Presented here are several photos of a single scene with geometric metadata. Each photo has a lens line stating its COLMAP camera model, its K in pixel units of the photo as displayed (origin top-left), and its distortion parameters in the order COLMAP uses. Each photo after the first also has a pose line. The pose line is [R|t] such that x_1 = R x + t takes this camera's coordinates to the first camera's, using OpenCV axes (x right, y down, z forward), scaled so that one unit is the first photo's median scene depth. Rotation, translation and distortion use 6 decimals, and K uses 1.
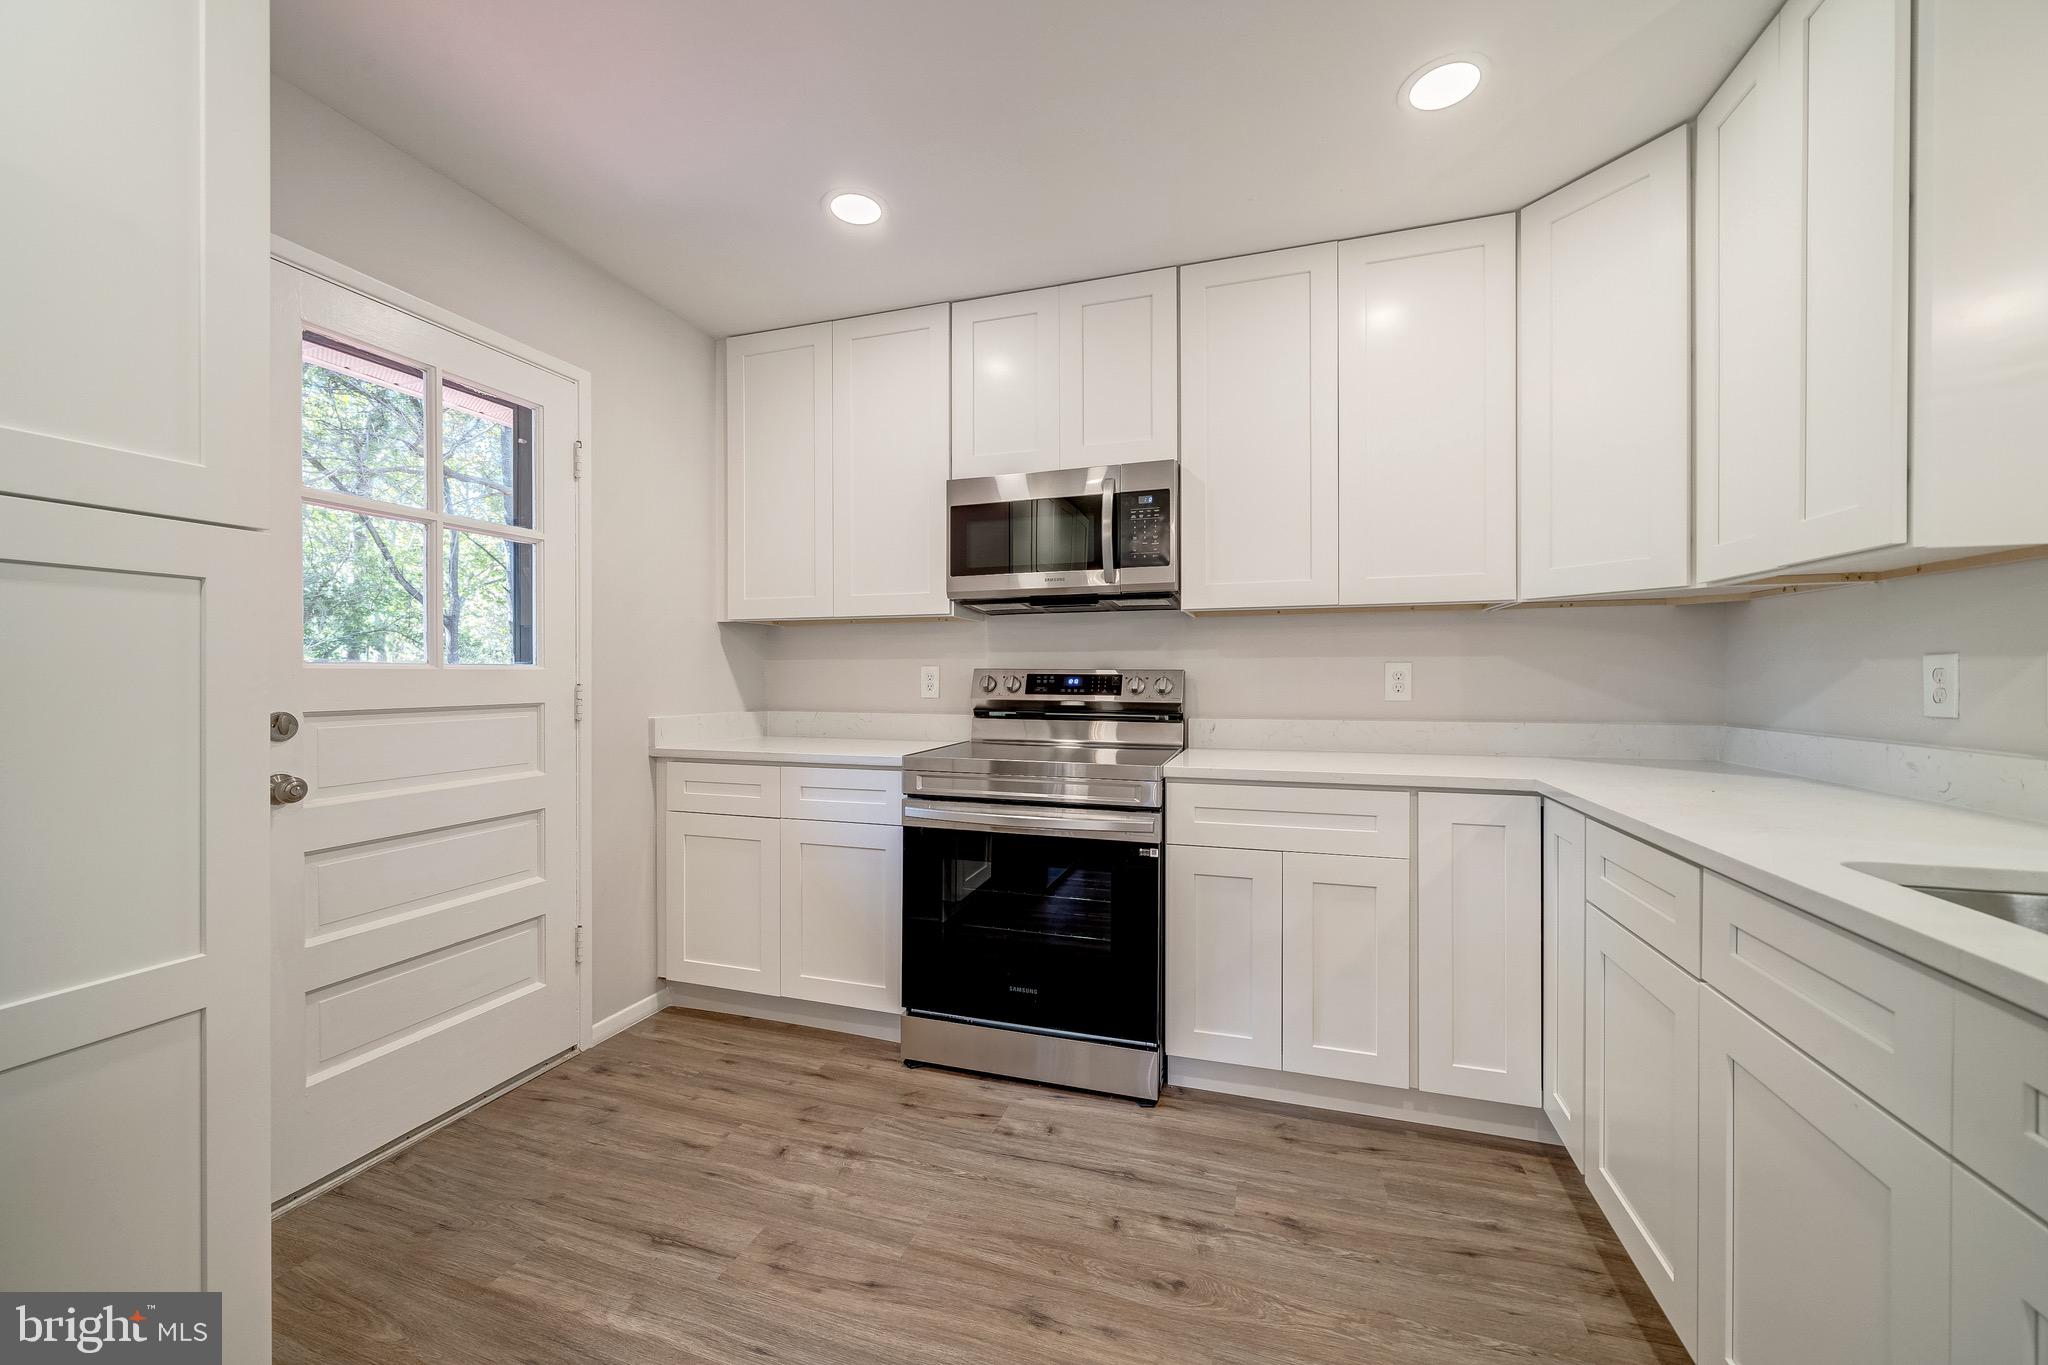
lens RADIAL K [[789.6, 0, 1019.0], [0, 789.6, 680.8], [0, 0, 1]] dist [-0.000553, -0.000098]
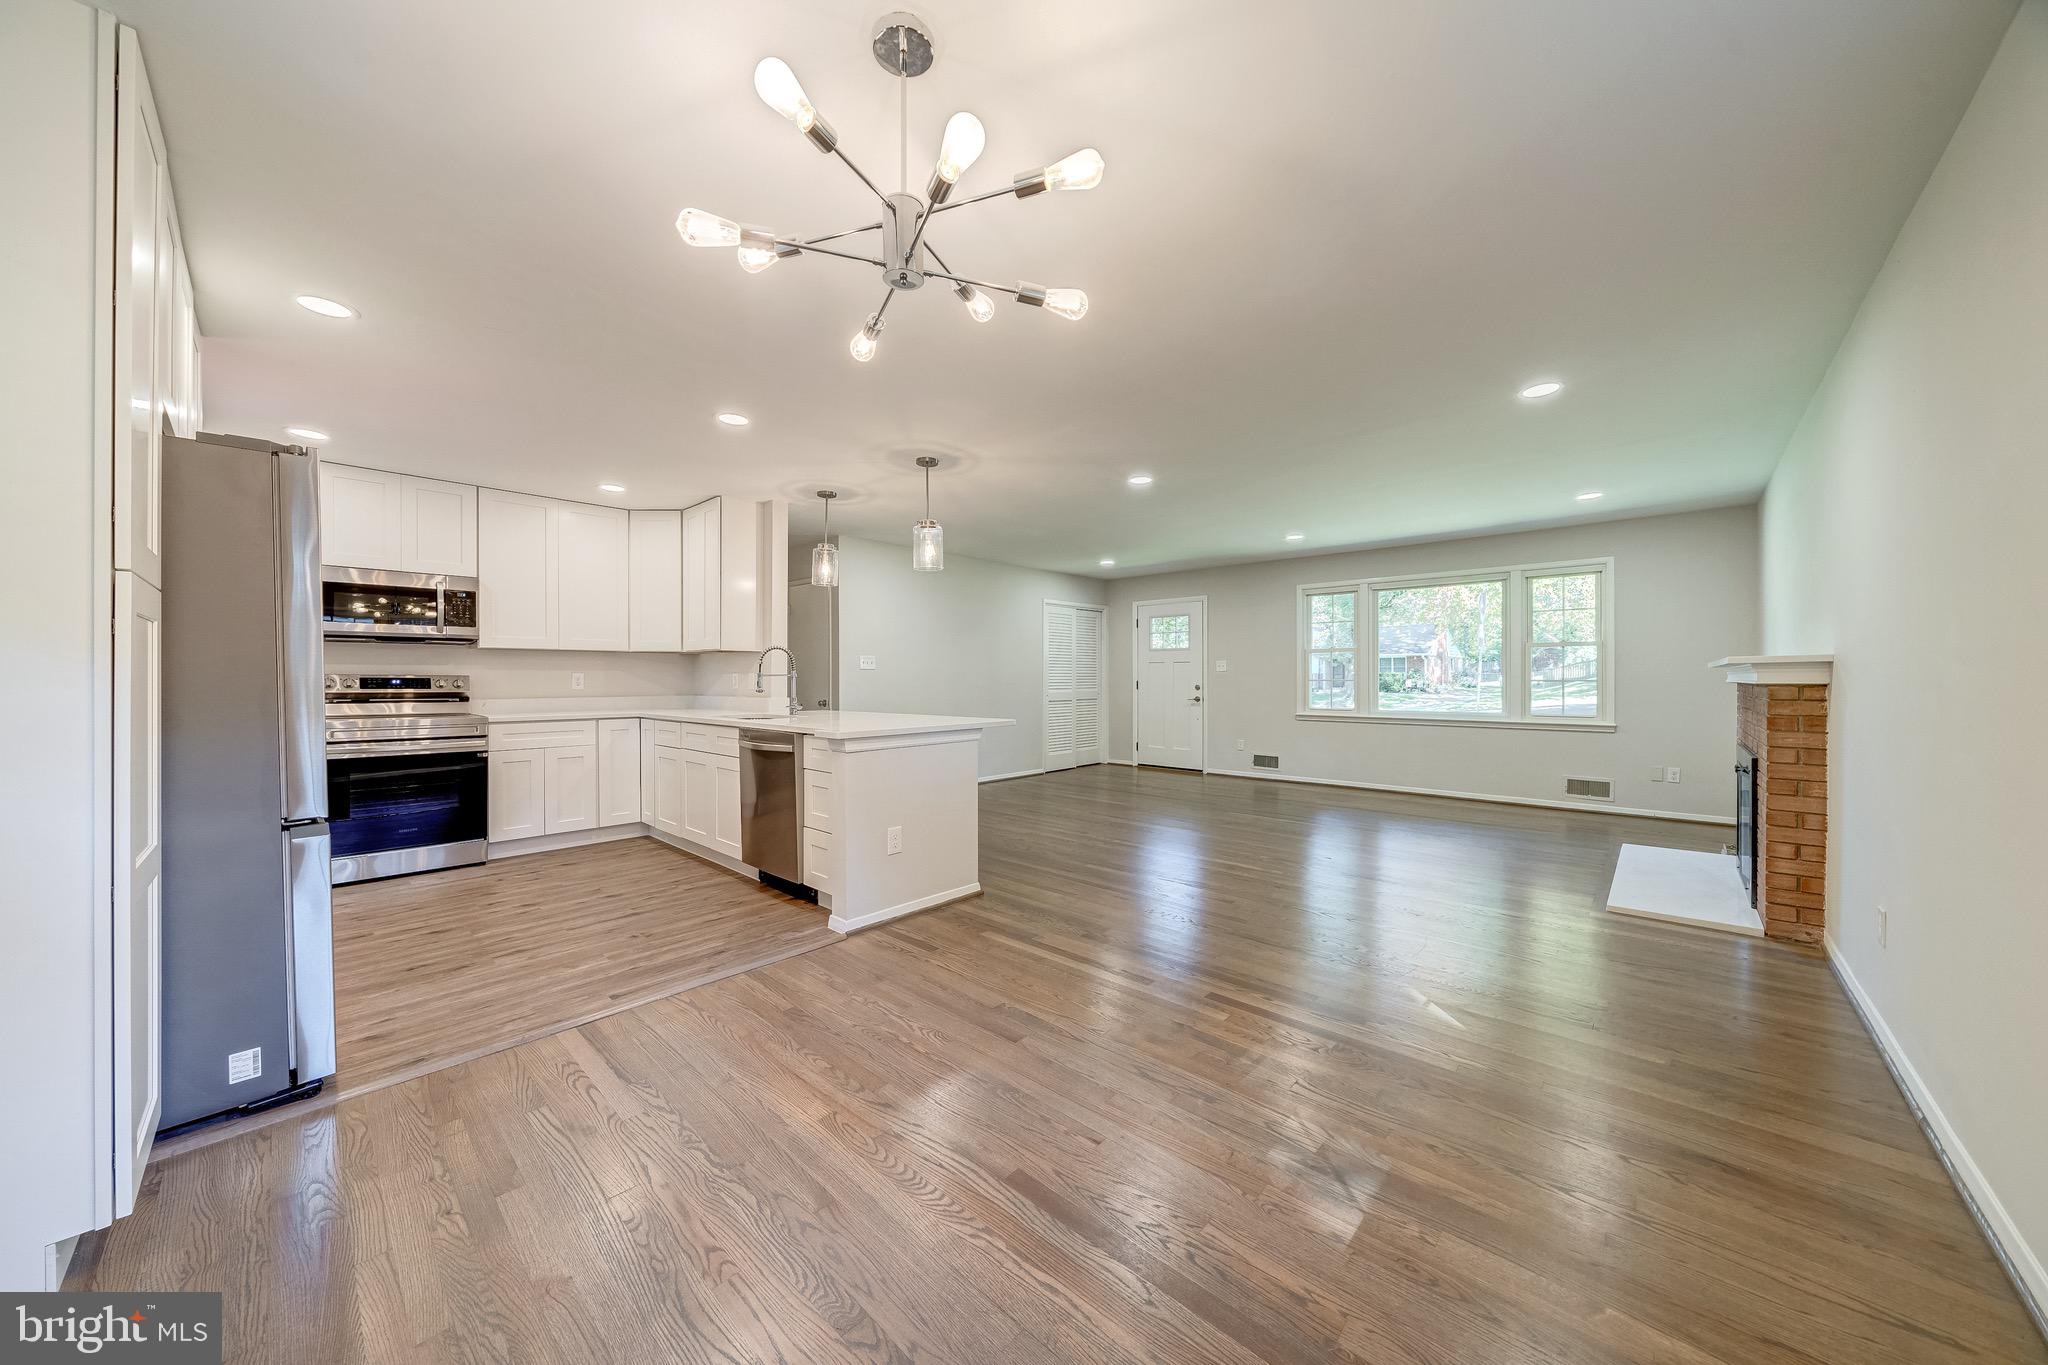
lens RADIAL K [[695.7, 0, 1017.2], [0, 695.7, 681.2], [0, 0, 1]] dist [-0.007530, 0.000507]
pose [[0.424682, -0.002720, 0.905338, -0.883035], [0.005486, 0.999985, 0.000431, 0.008560], [-0.905326, 0.004784, 0.424691, -1.122714]]
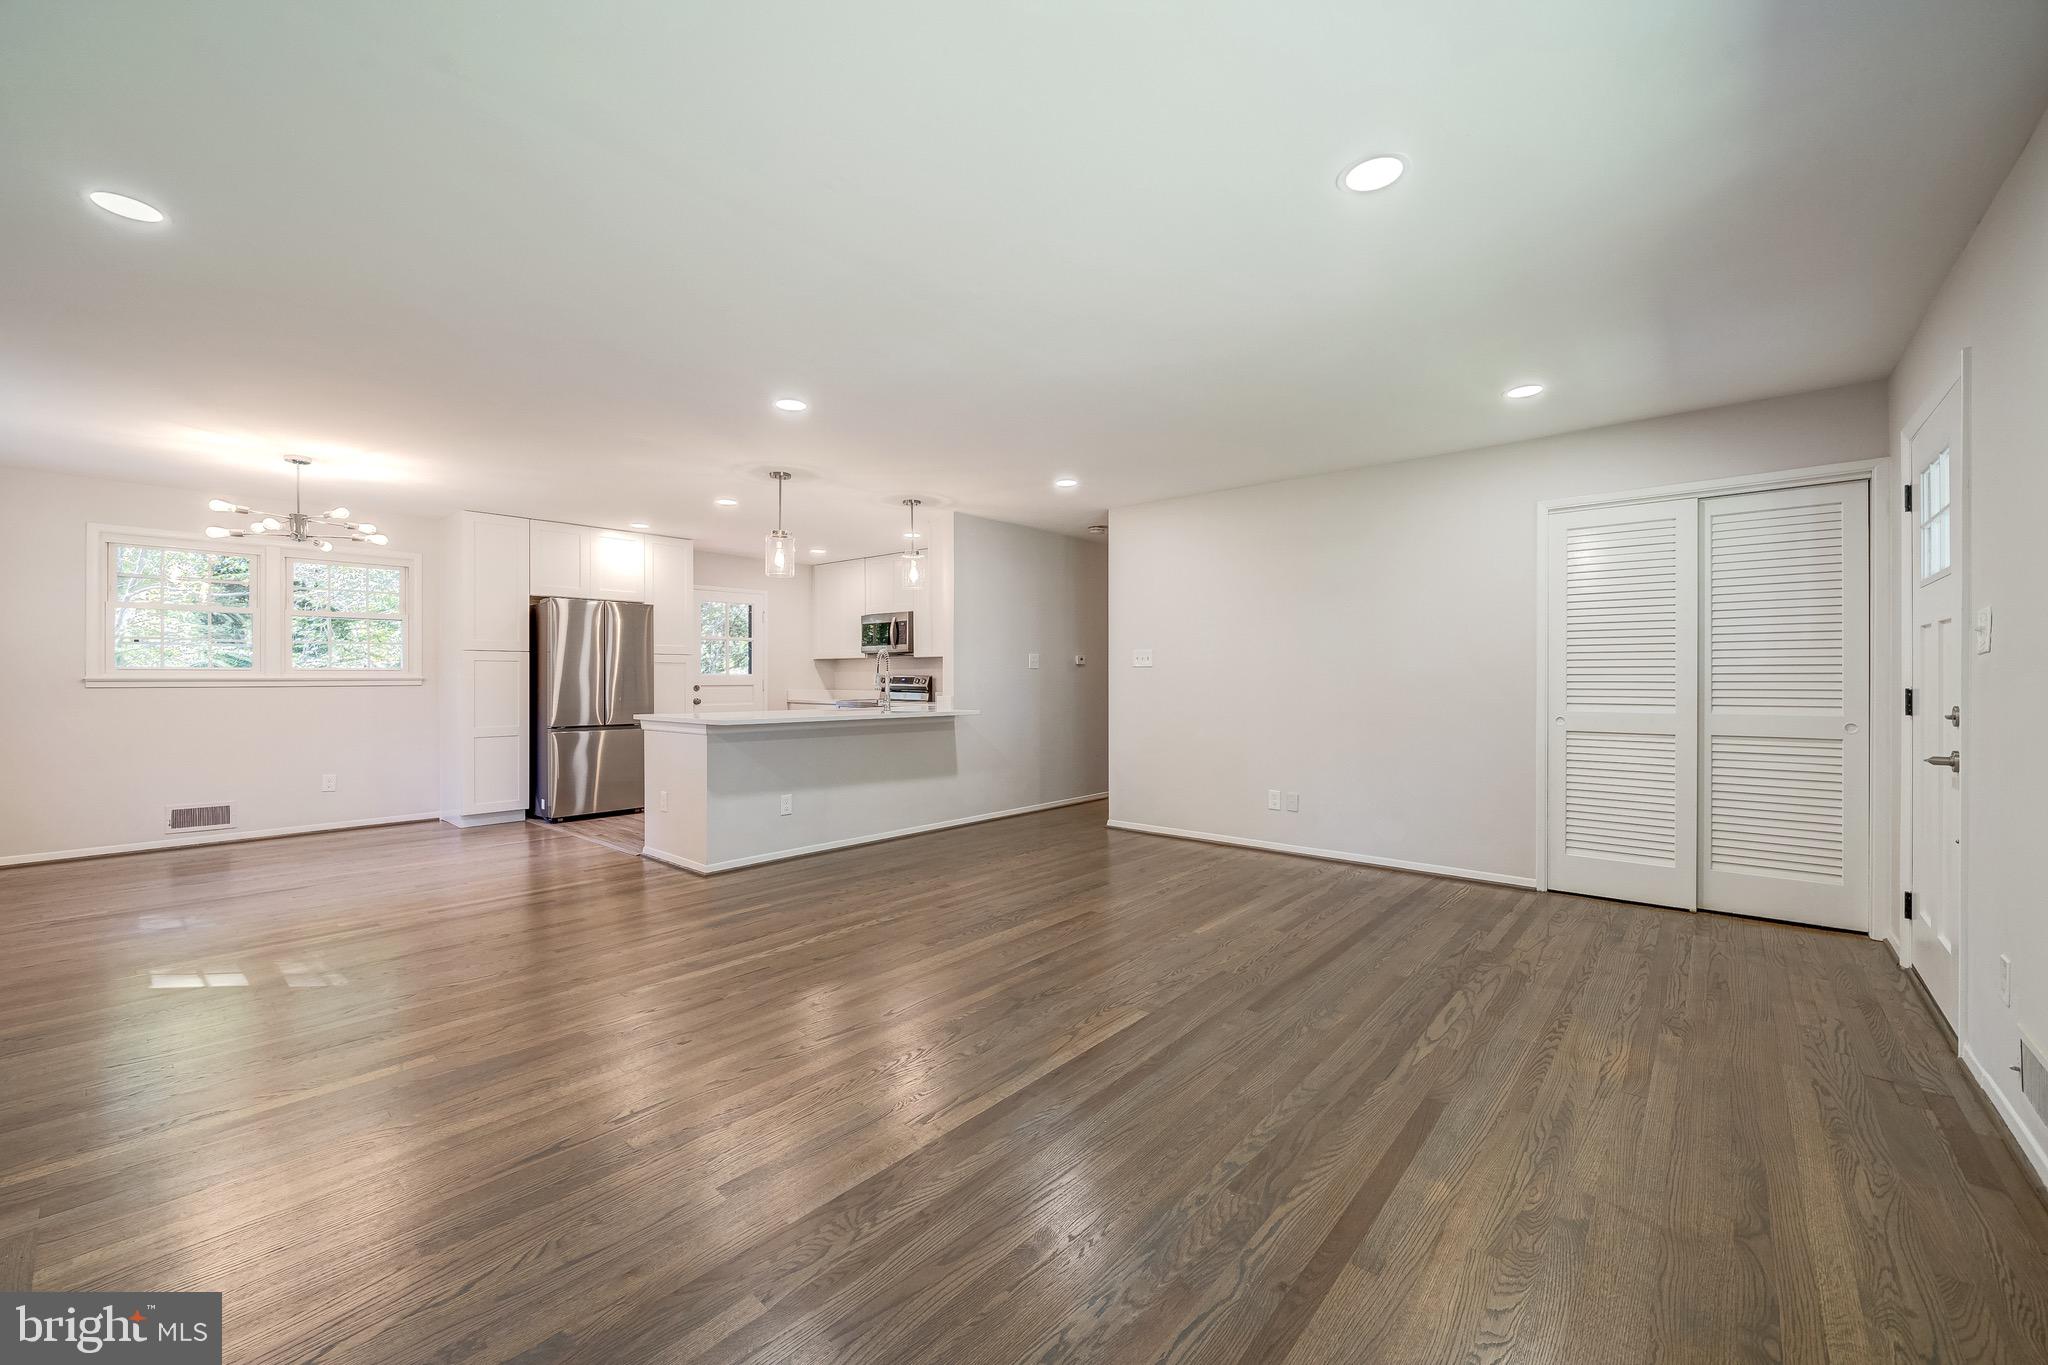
lens RADIAL K [[816.5, 0, 1015.7], [0, 816.5, 679.0], [0, 0, 1]] dist [-0.003940, 0.000560]
pose [[0.918389, 0.002650, -0.395670, 1.921298], [-0.003905, 0.999990, -0.002367, 0.004842], [0.395659, 0.003719, 0.918390, -1.904488]]
